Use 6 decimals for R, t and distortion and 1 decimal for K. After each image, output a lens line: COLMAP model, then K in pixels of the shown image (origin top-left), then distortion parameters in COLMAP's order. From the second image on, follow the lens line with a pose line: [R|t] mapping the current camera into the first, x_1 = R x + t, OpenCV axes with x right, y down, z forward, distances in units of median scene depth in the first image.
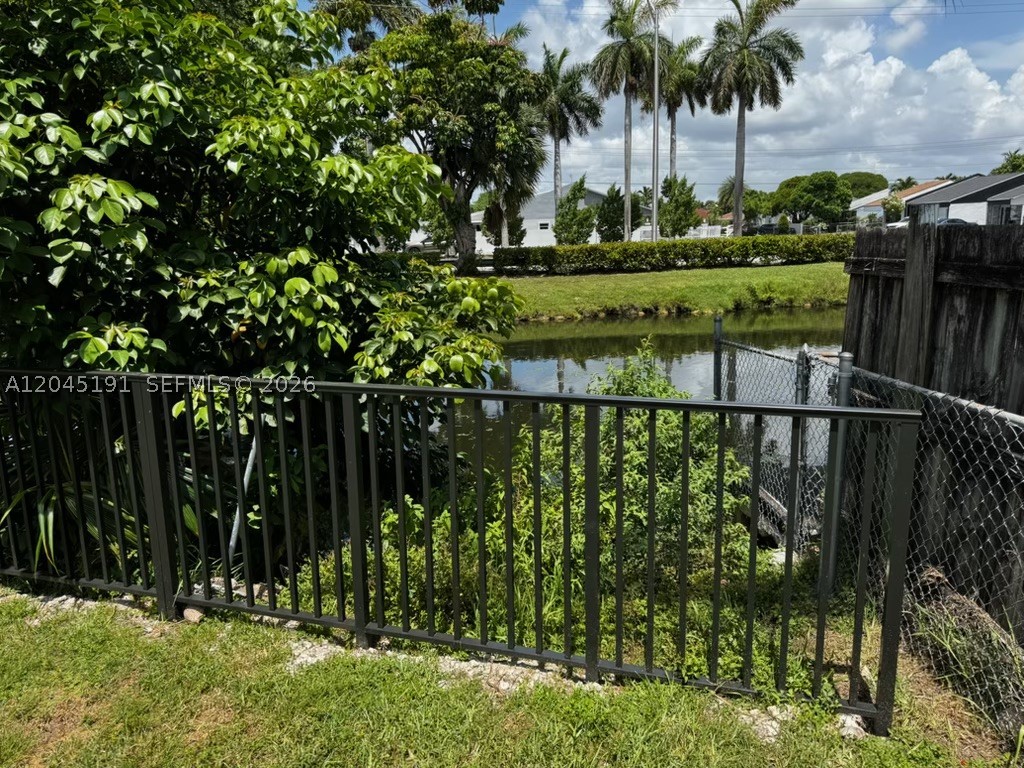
lens RADIAL K [[728.4, 0, 512.0], [0, 728.4, 384.0], [0, 0, 1]] dist [0.036476, -0.036253]
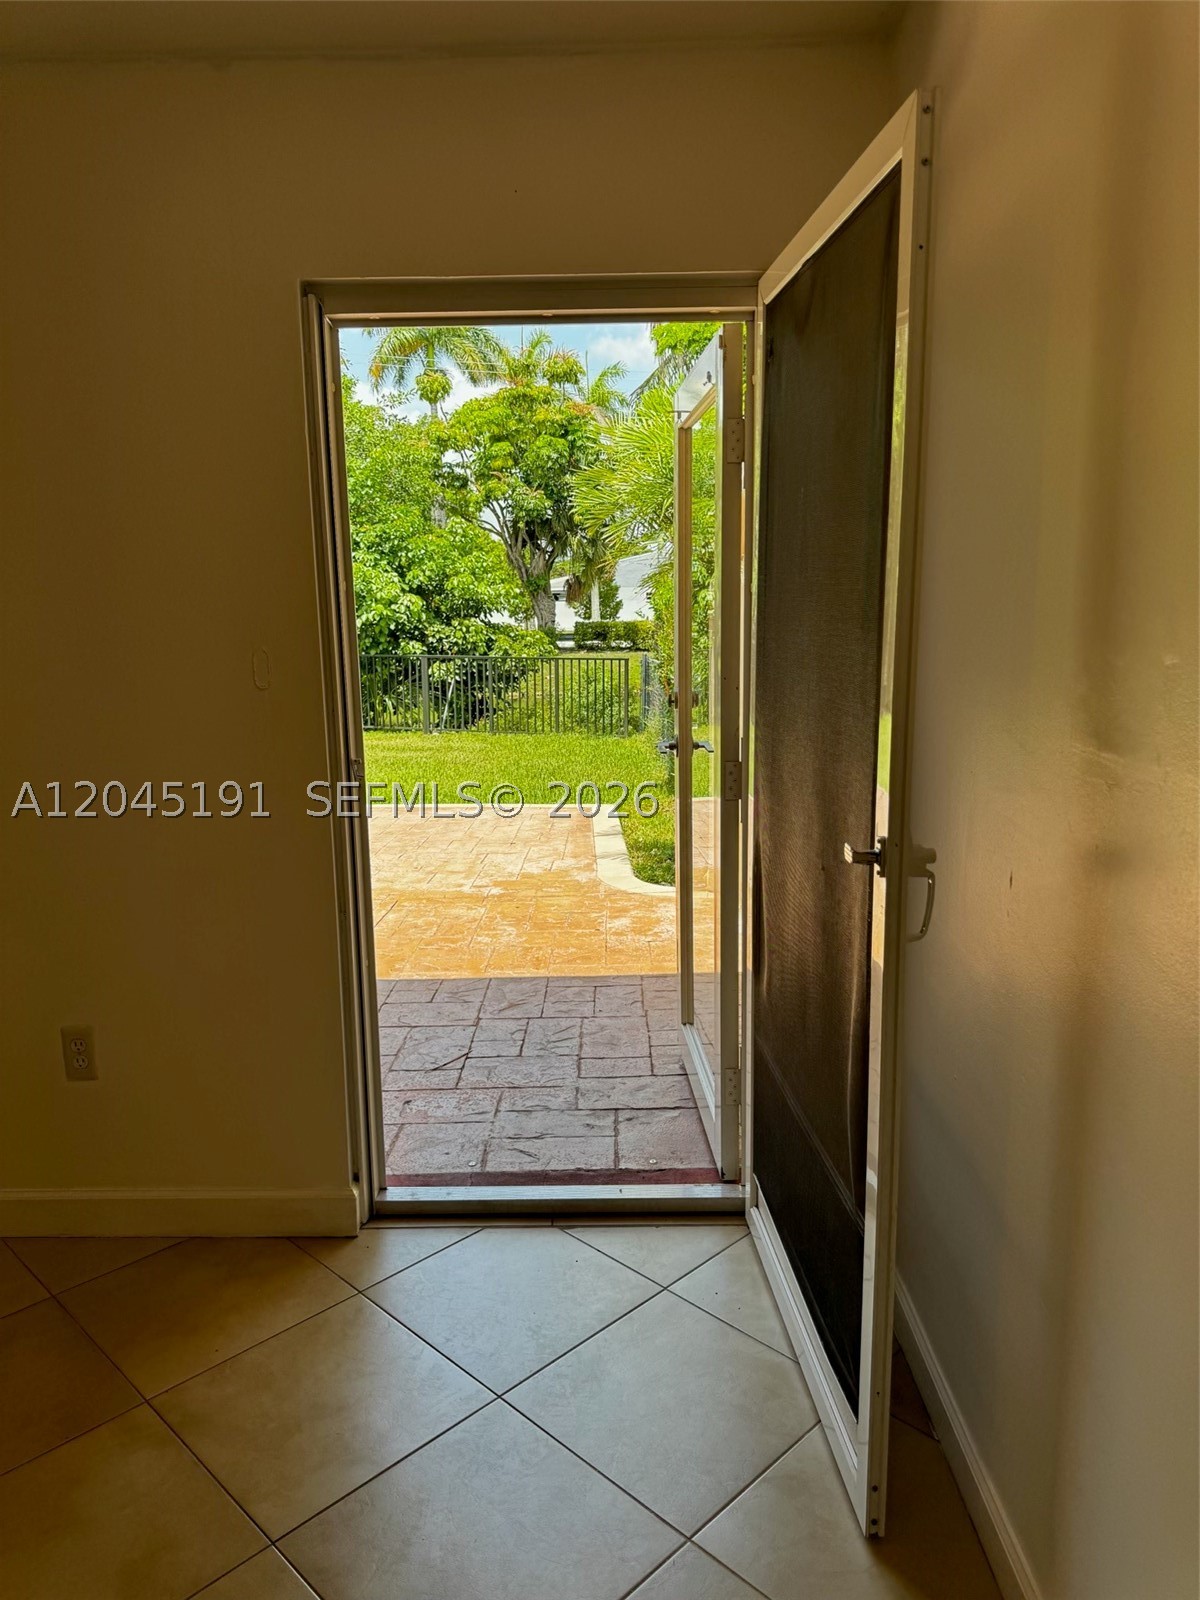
lens RADIAL K [[1138.2, 0, 600.0], [0, 1138.2, 800.0], [0, 0, 1]] dist [0.036476, -0.036253]
pose [[0.999695, 0.009821, -0.022676, 0.046553], [-0.010531, 0.999451, -0.031425, 0.094230], [0.022355, 0.031655, 0.999249, -0.487026]]
